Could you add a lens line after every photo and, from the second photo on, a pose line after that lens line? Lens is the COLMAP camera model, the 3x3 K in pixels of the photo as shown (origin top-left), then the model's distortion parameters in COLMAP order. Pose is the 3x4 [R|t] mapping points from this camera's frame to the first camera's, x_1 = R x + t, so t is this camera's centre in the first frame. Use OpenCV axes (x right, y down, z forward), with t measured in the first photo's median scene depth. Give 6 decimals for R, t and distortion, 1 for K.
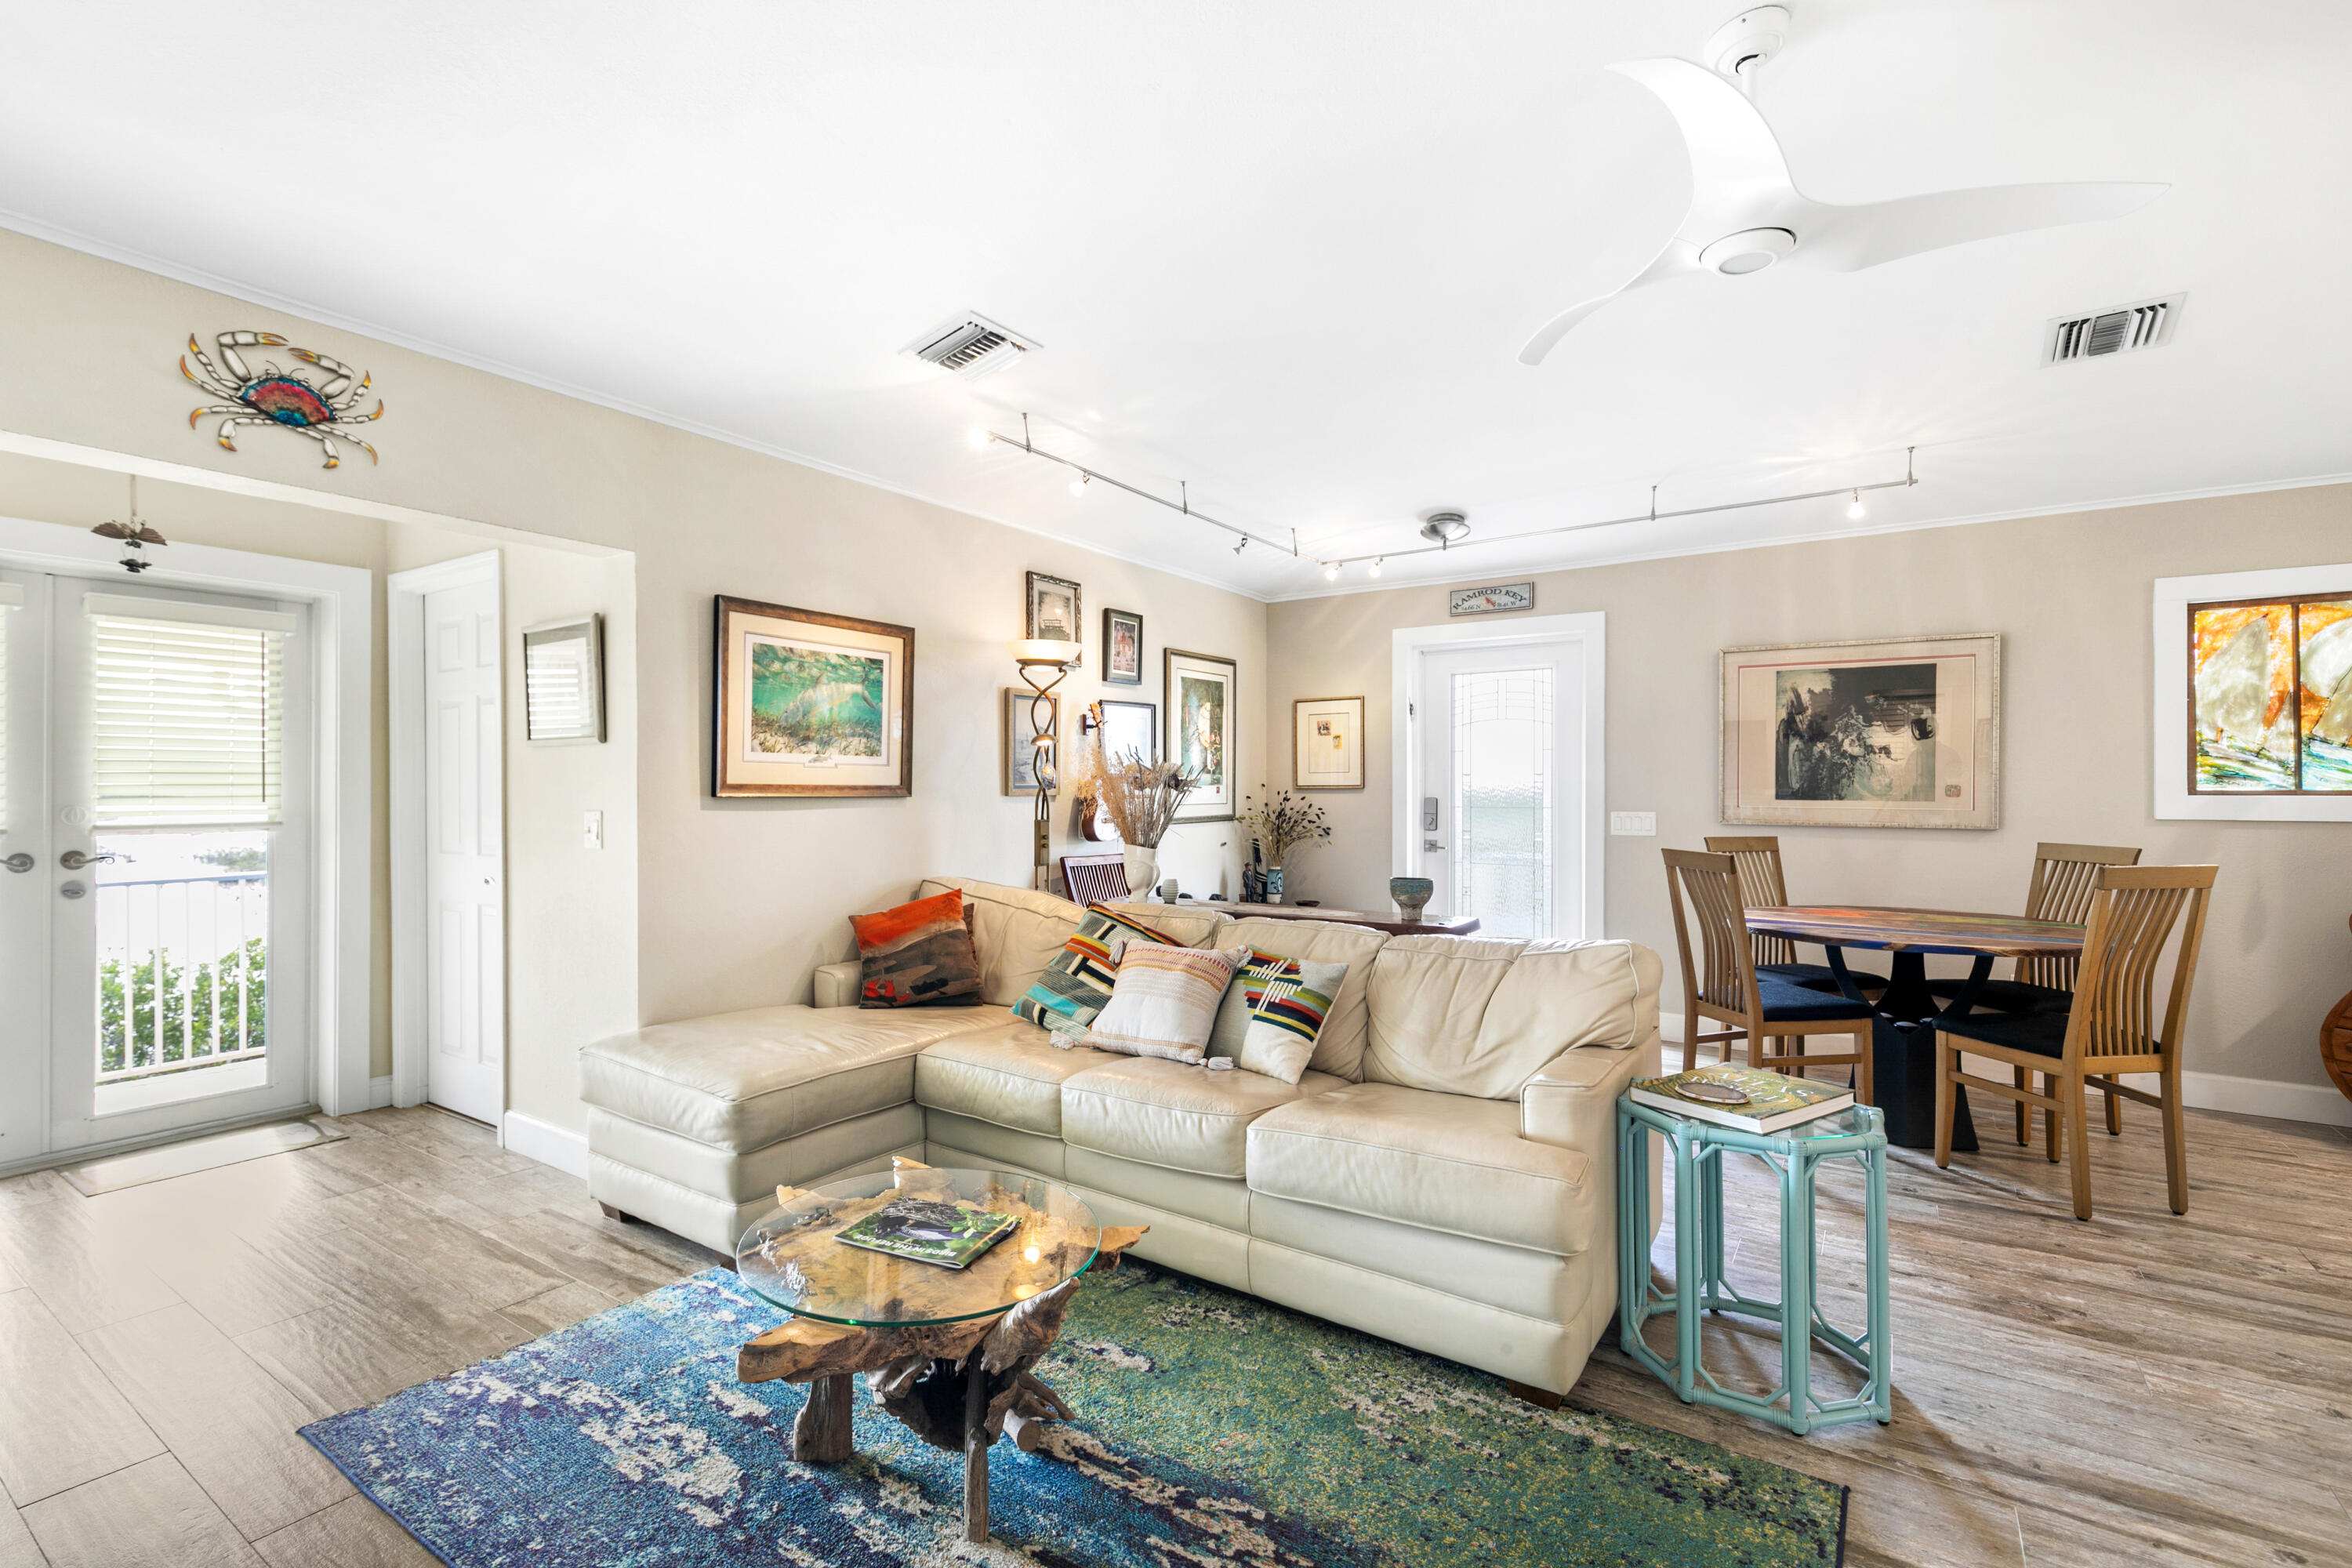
lens RADIAL K [[1067.3, 0, 1174.6], [0, 1067.3, 785.2], [0, 0, 1]] dist [0.004352, -0.001891]
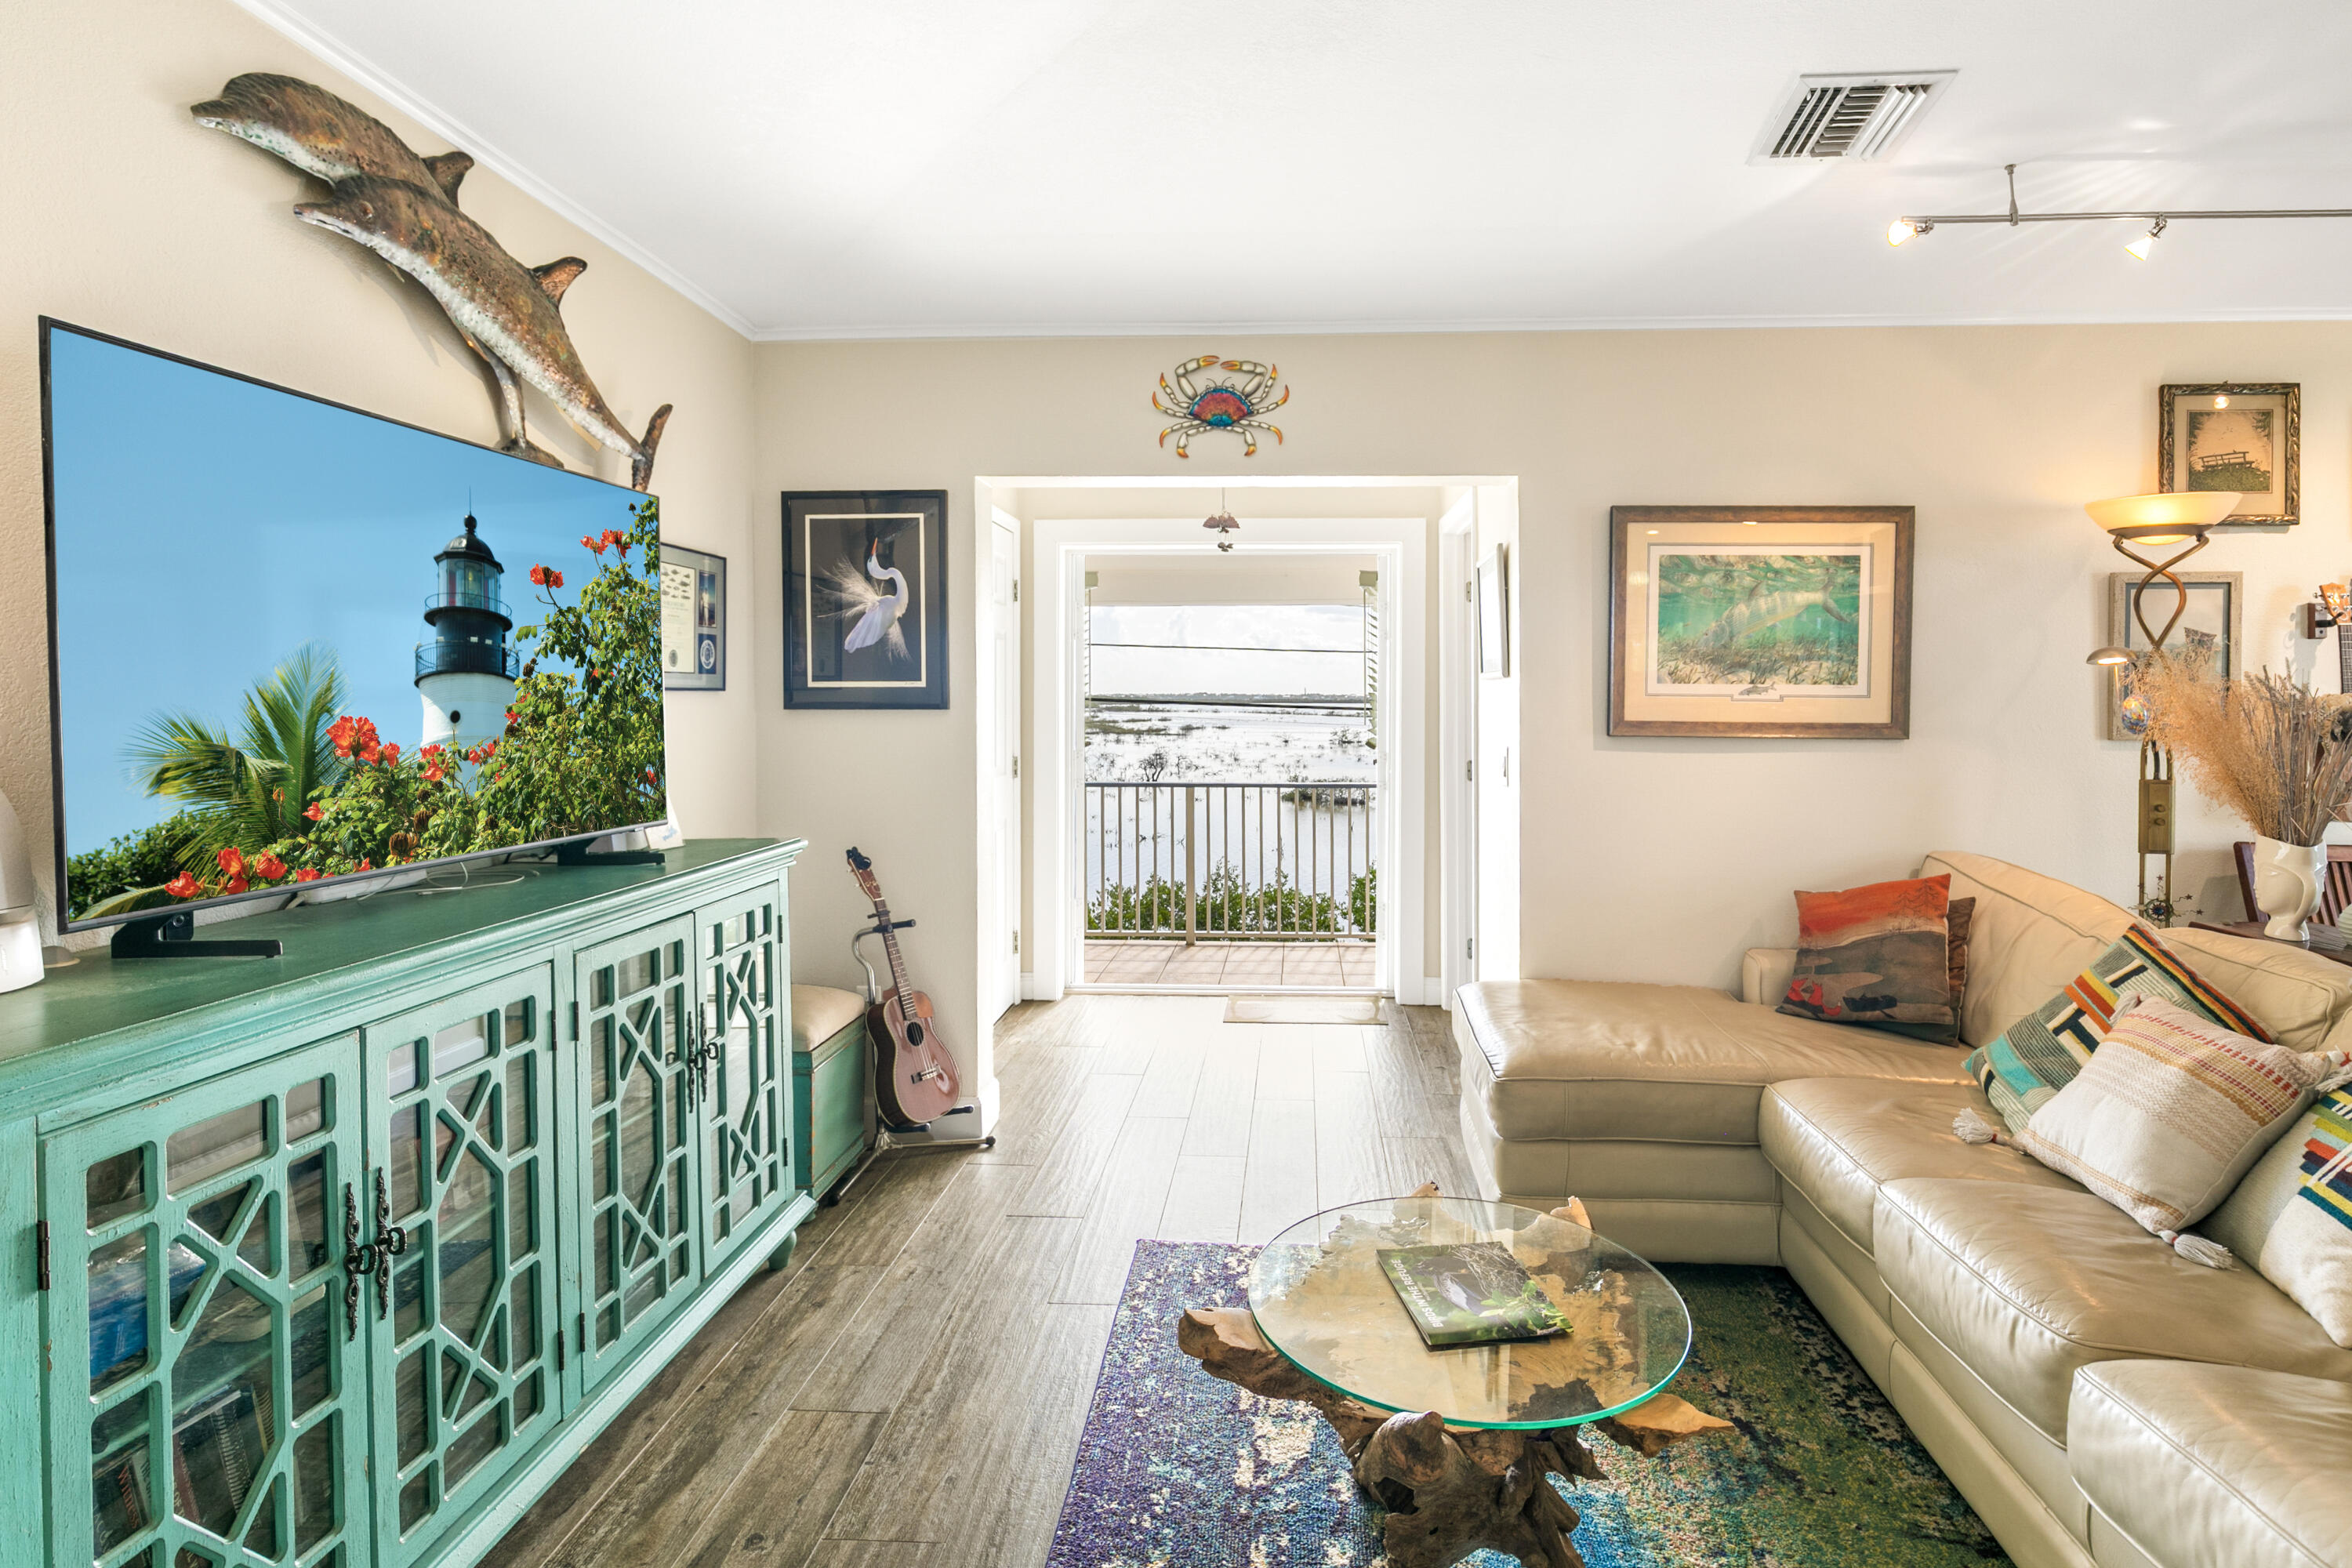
lens RADIAL K [[1219.9, 0, 1223.4], [0, 1219.9, 708.4], [0, 0, 1]] dist [-0.001237, 0.000202]
pose [[0.518238, 0.009400, -0.855185, 0.257984], [-0.001538, 0.999948, 0.010059, -0.020608], [0.855235, -0.003898, 0.518226, 0.197474]]
